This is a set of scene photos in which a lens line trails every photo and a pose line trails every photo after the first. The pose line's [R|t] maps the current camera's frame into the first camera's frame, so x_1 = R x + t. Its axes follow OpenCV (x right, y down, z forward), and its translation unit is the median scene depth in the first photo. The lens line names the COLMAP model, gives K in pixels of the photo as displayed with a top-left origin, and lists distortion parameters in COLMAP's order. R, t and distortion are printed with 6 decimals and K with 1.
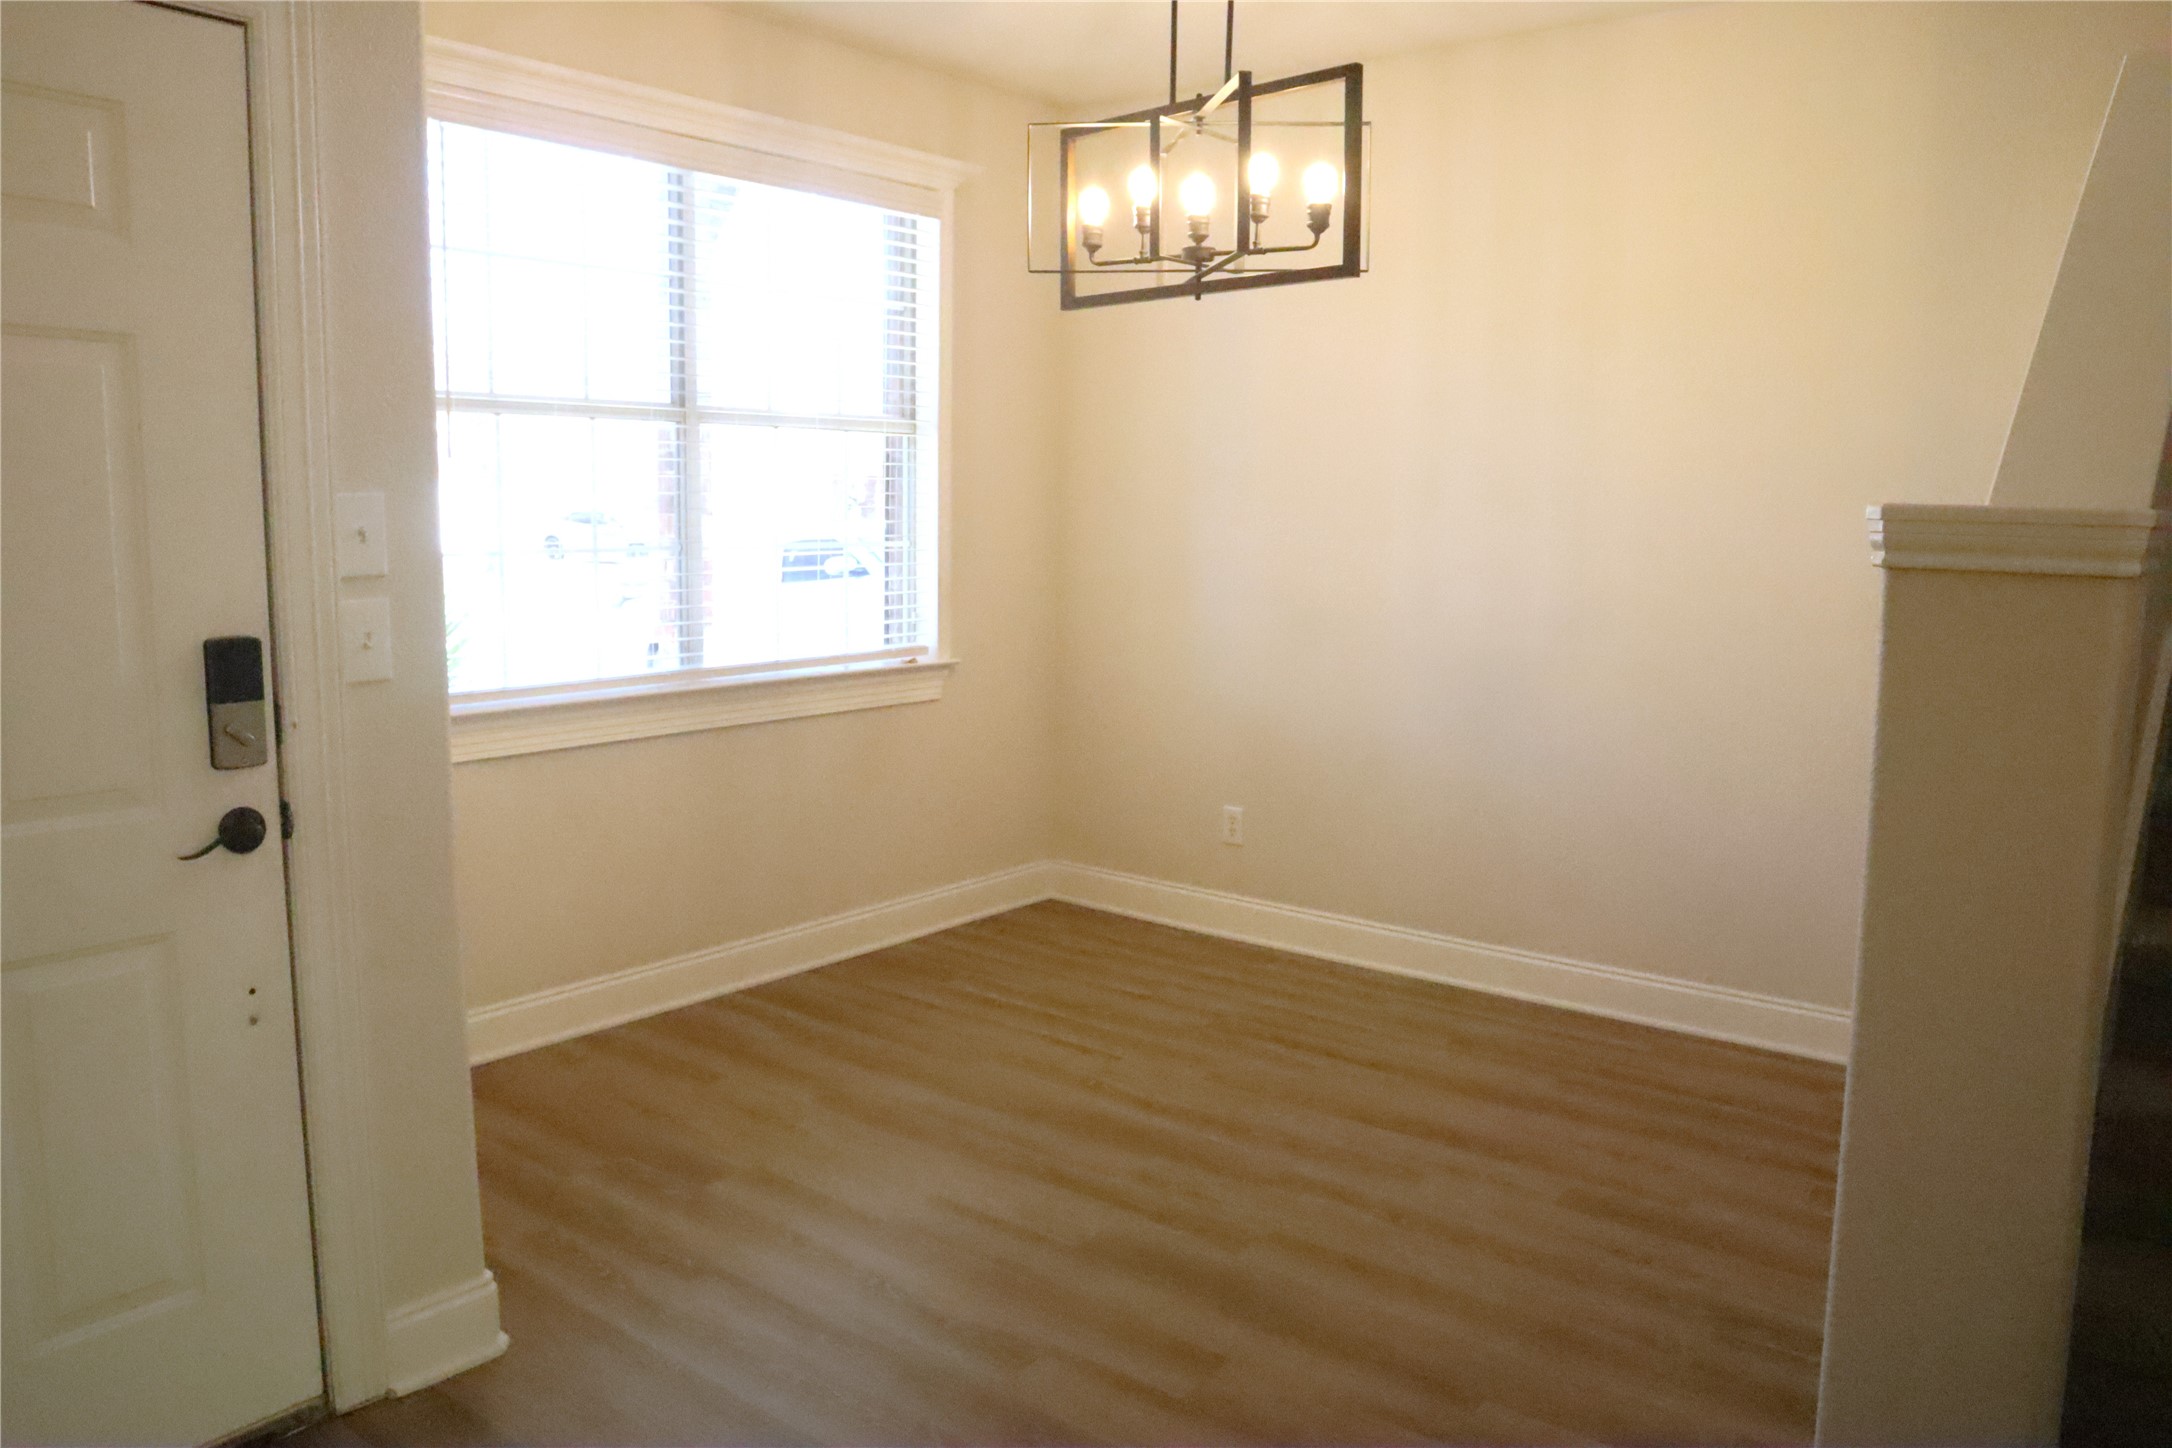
lens RADIAL K [[1580.6, 0, 1096.2], [0, 1580.6, 715.2], [0, 0, 1]] dist [-0.062520, -0.000947]
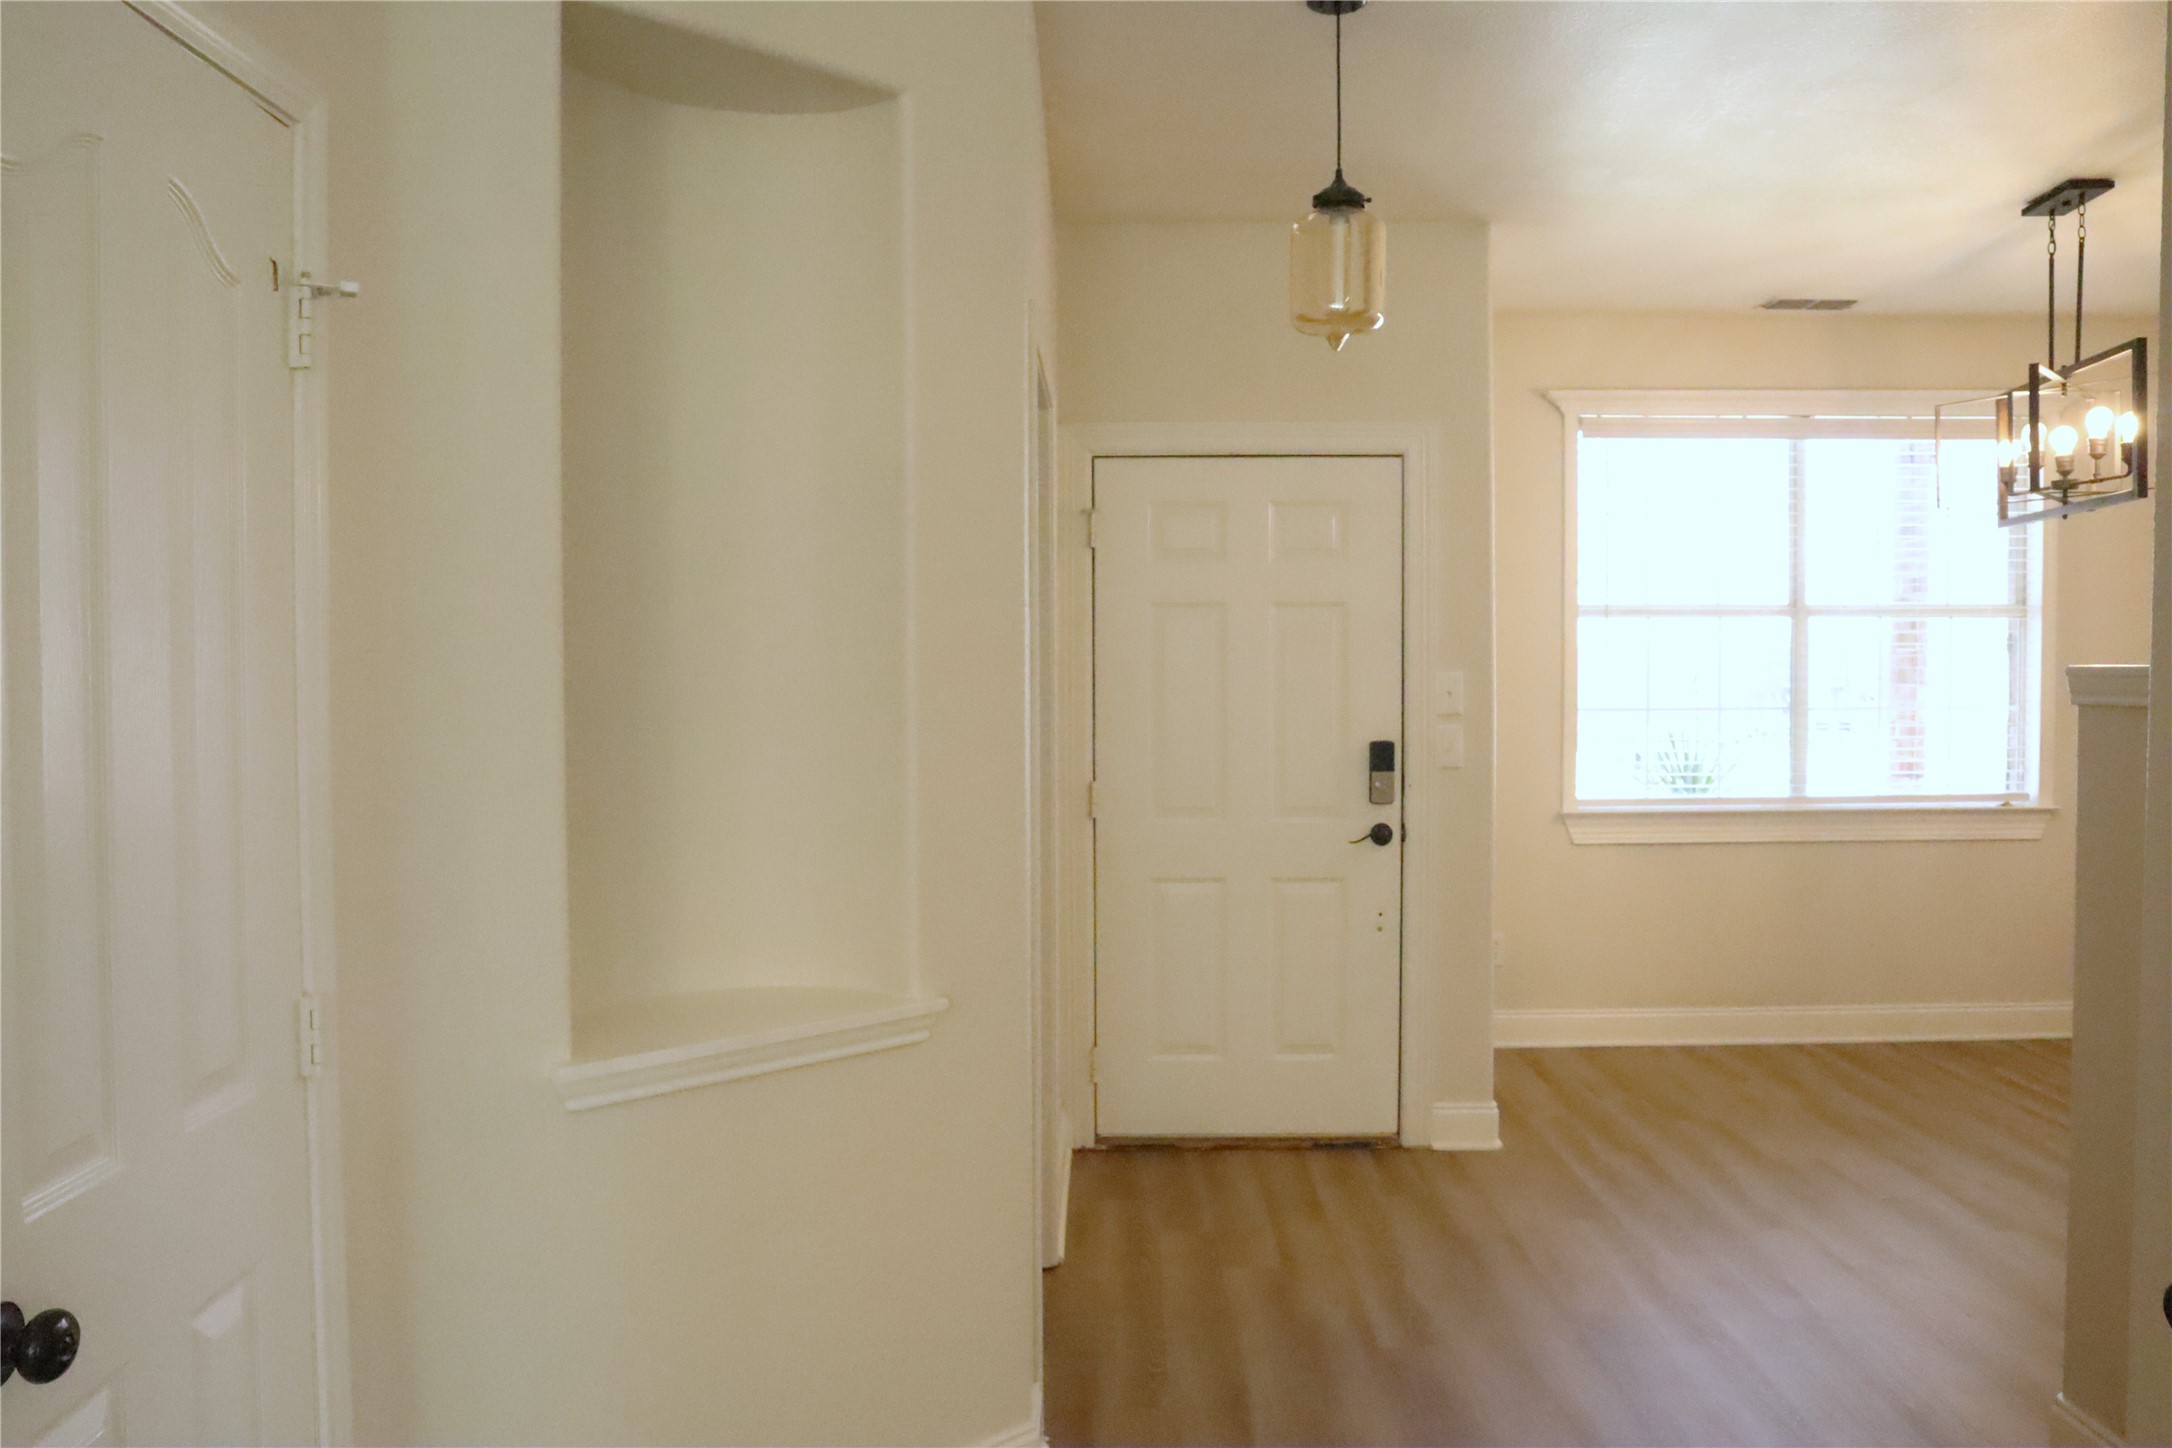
lens RADIAL K [[1580.6, 0, 1096.2], [0, 1580.6, 715.2], [0, 0, 1]] dist [-0.062520, -0.000947]
pose [[0.590050, 0.011506, -0.807284, 0.666516], [-0.098410, 0.993468, -0.057769, 0.054569], [0.801346, 0.113532, 0.587328, -0.404060]]
